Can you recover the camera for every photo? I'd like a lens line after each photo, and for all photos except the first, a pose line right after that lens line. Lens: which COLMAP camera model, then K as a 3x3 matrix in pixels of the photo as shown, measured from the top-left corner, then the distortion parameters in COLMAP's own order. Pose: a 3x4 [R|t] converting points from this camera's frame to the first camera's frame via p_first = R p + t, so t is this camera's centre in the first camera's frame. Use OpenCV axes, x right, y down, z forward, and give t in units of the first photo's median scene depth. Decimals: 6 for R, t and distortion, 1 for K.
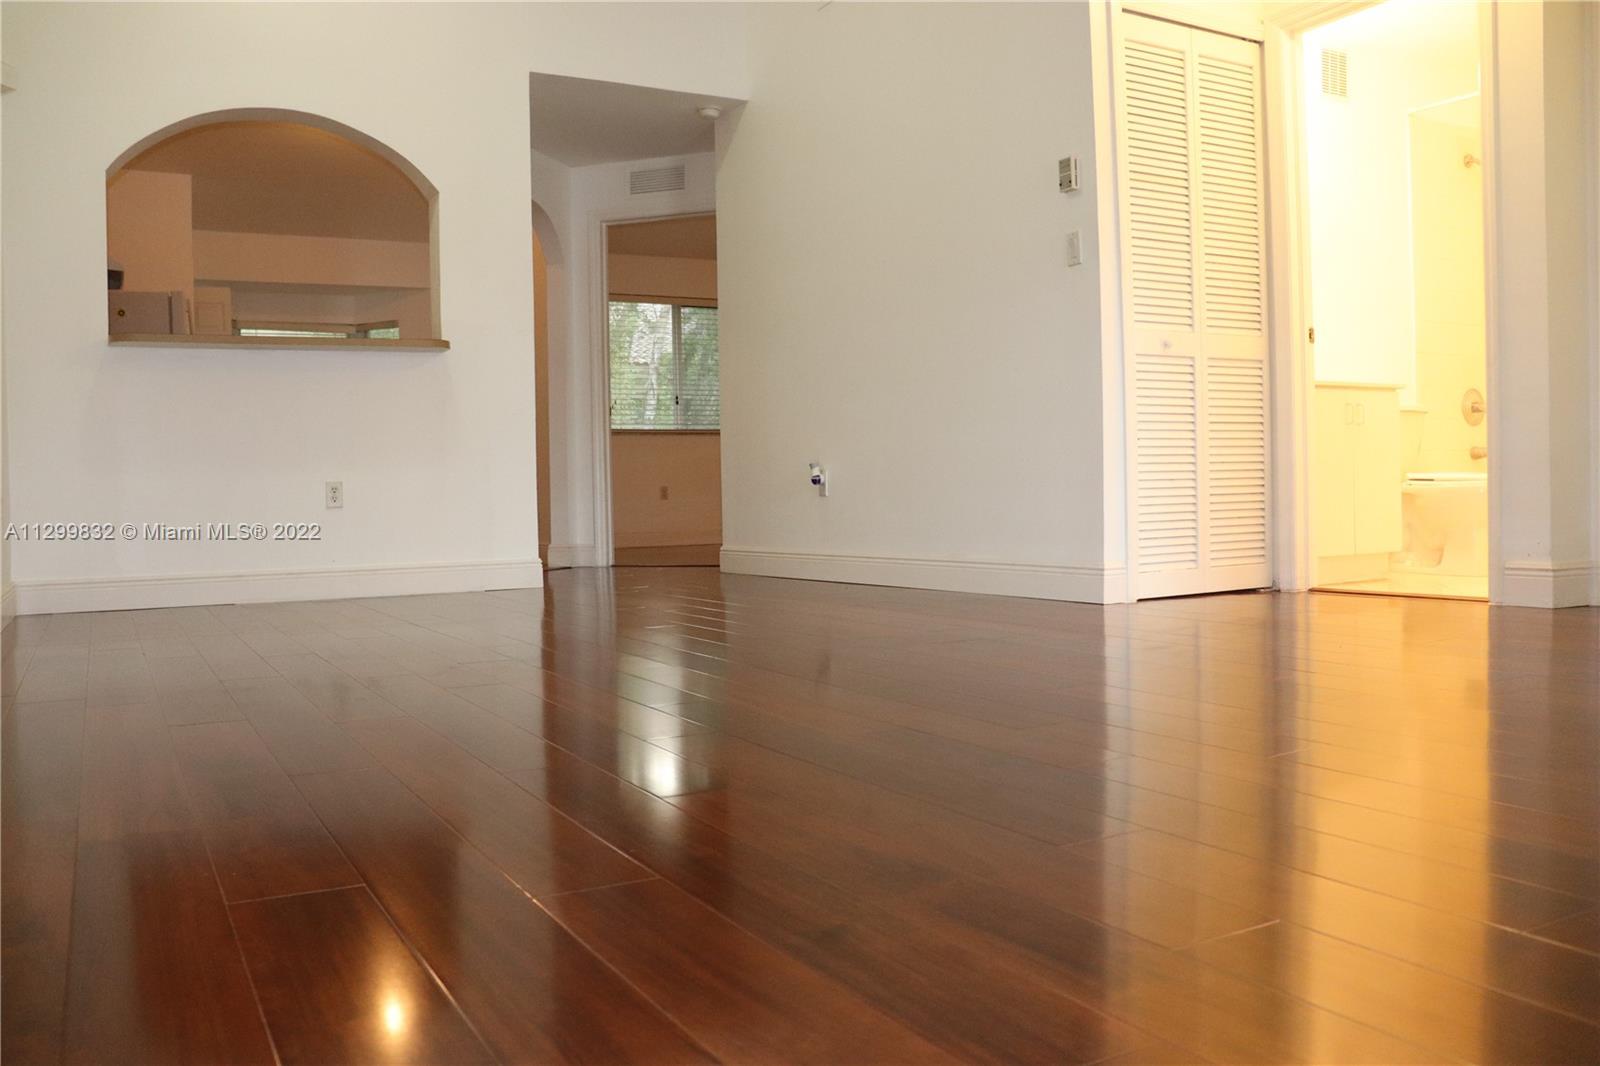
lens RADIAL K [[1325.5, 0, 791.5], [0, 1325.5, 541.9], [0, 0, 1]] dist [-0.170988, 0.144852]
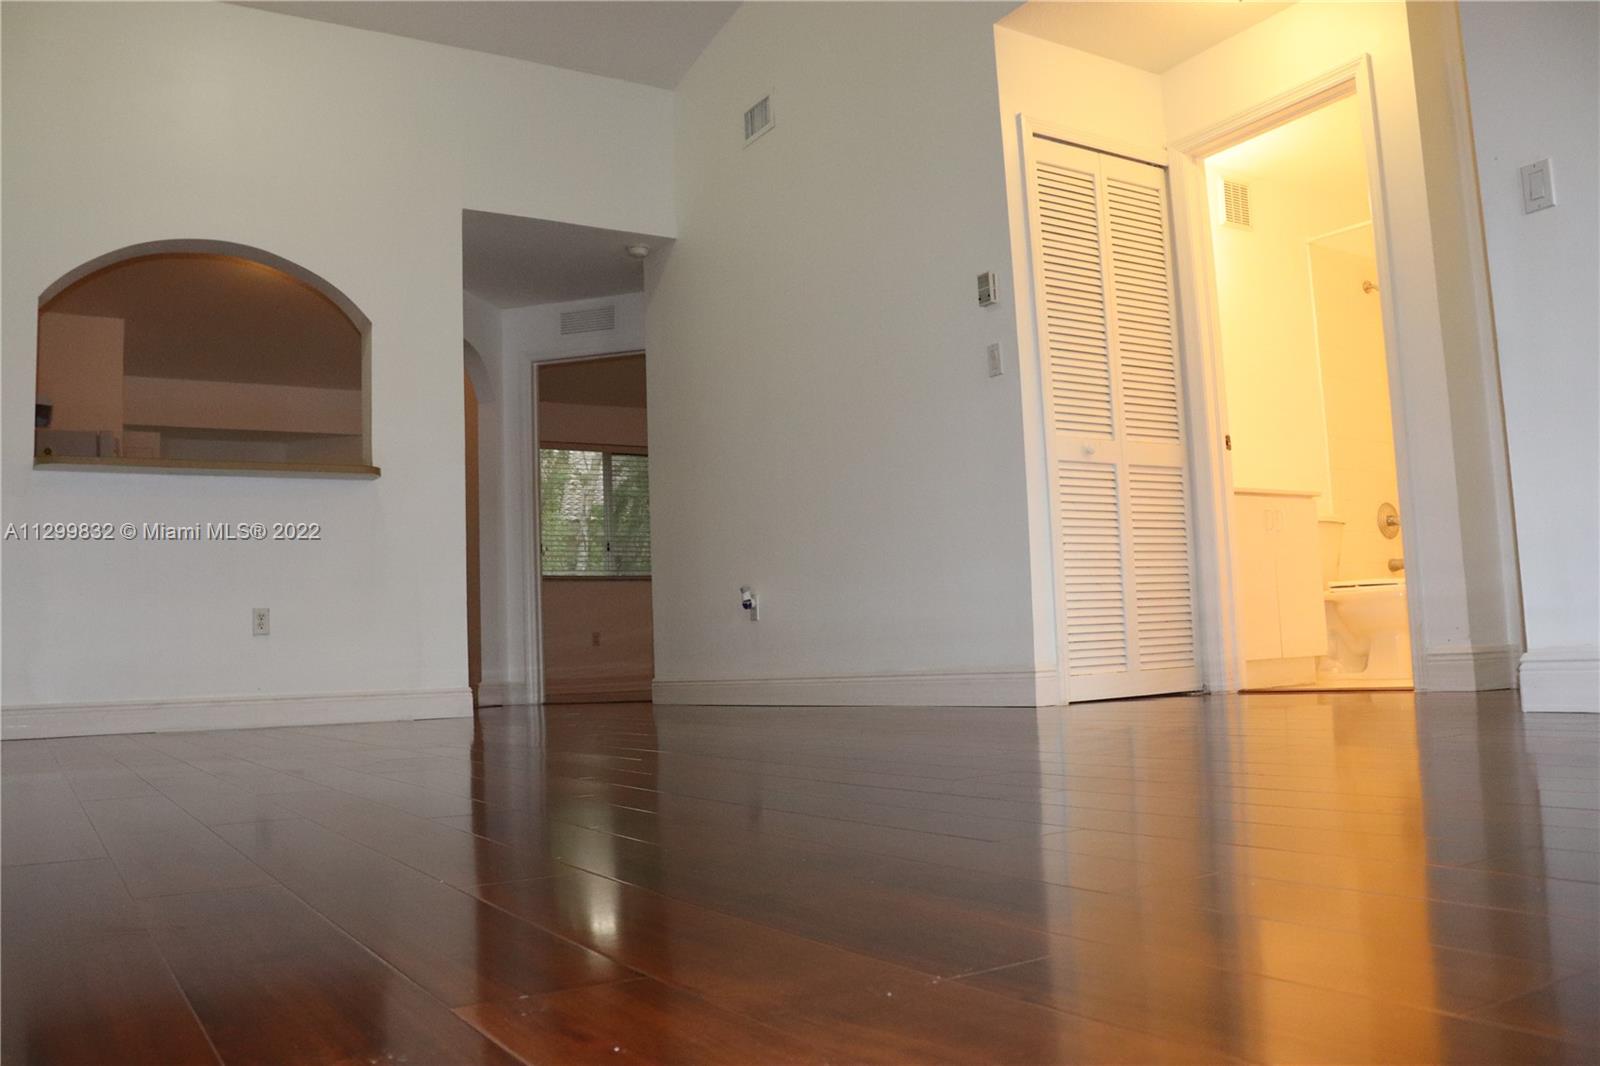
lens RADIAL K [[1325.5, 0, 791.5], [0, 1325.5, 541.9], [0, 0, 1]] dist [-0.170988, 0.144852]
pose [[0.998569, -0.014021, 0.051599, 0.001042], [0.020417, 0.991869, -0.125615, 0.036242], [-0.049418, 0.126489, 0.990736, -0.000343]]
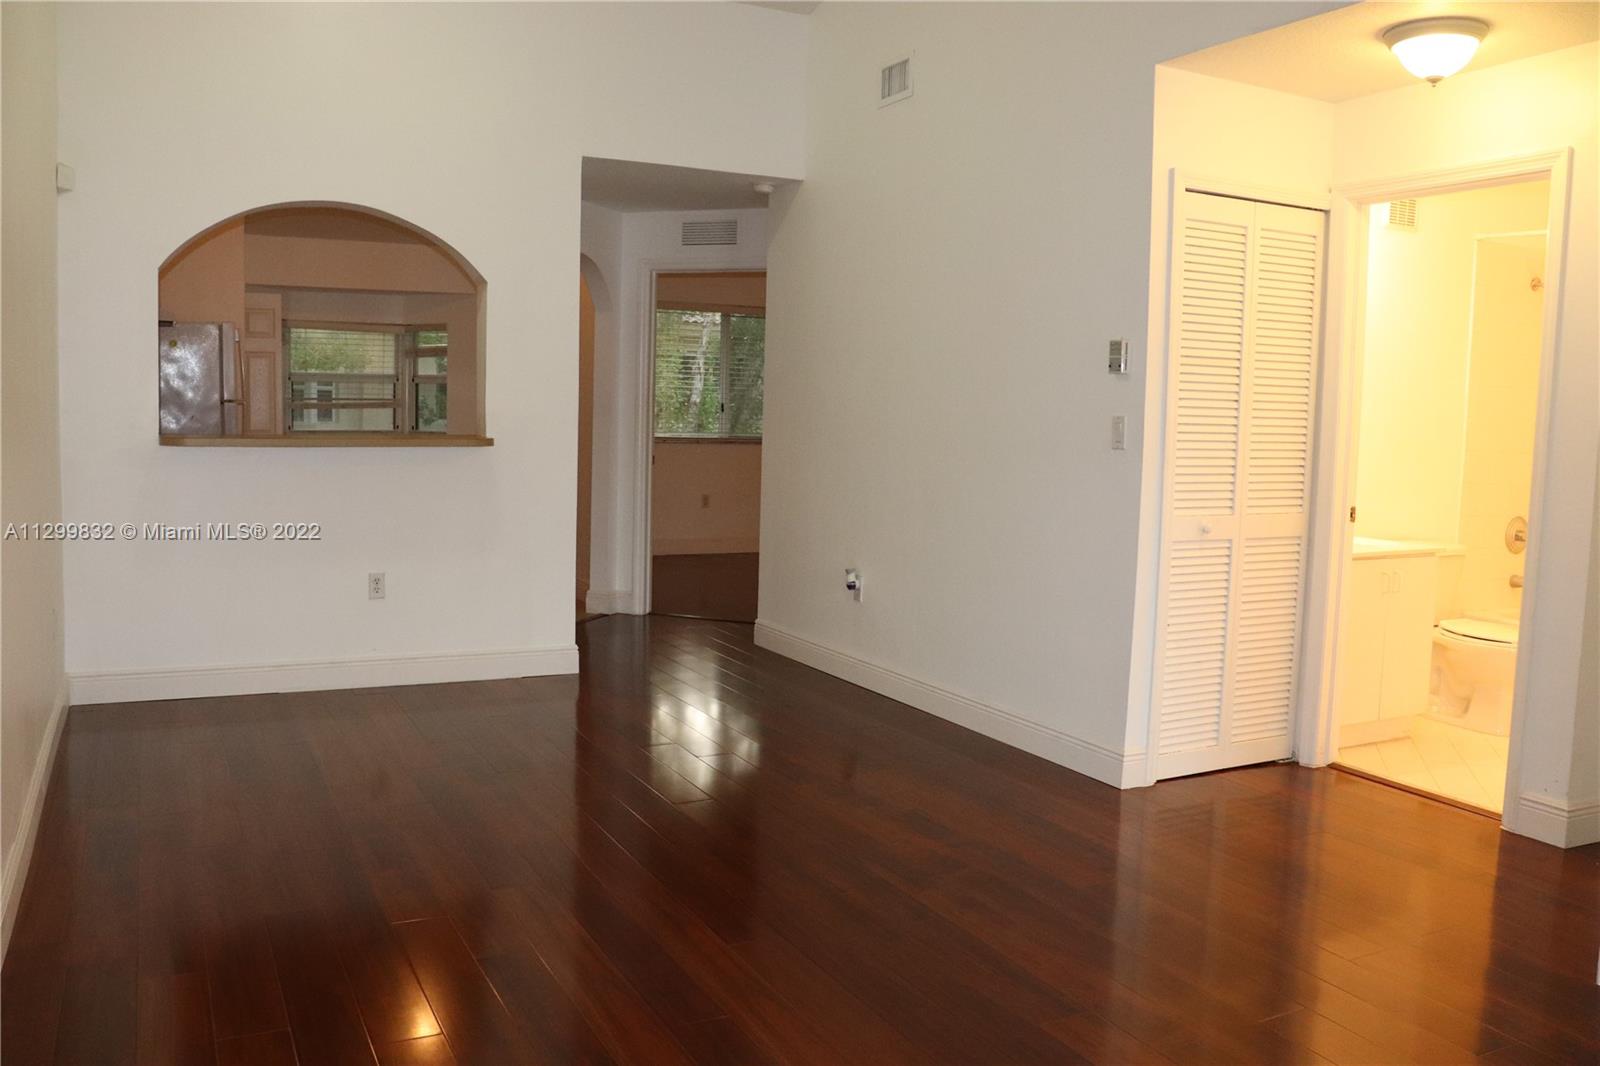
lens RADIAL K [[1325.5, 0, 791.5], [0, 1325.5, 541.9], [0, 0, 1]] dist [-0.170988, 0.144852]
pose [[0.998242, 0.051090, -0.030042, 0.001842], [-0.048851, 0.996275, 0.071065, -0.163950], [0.033561, -0.069472, 0.997019, -0.006120]]
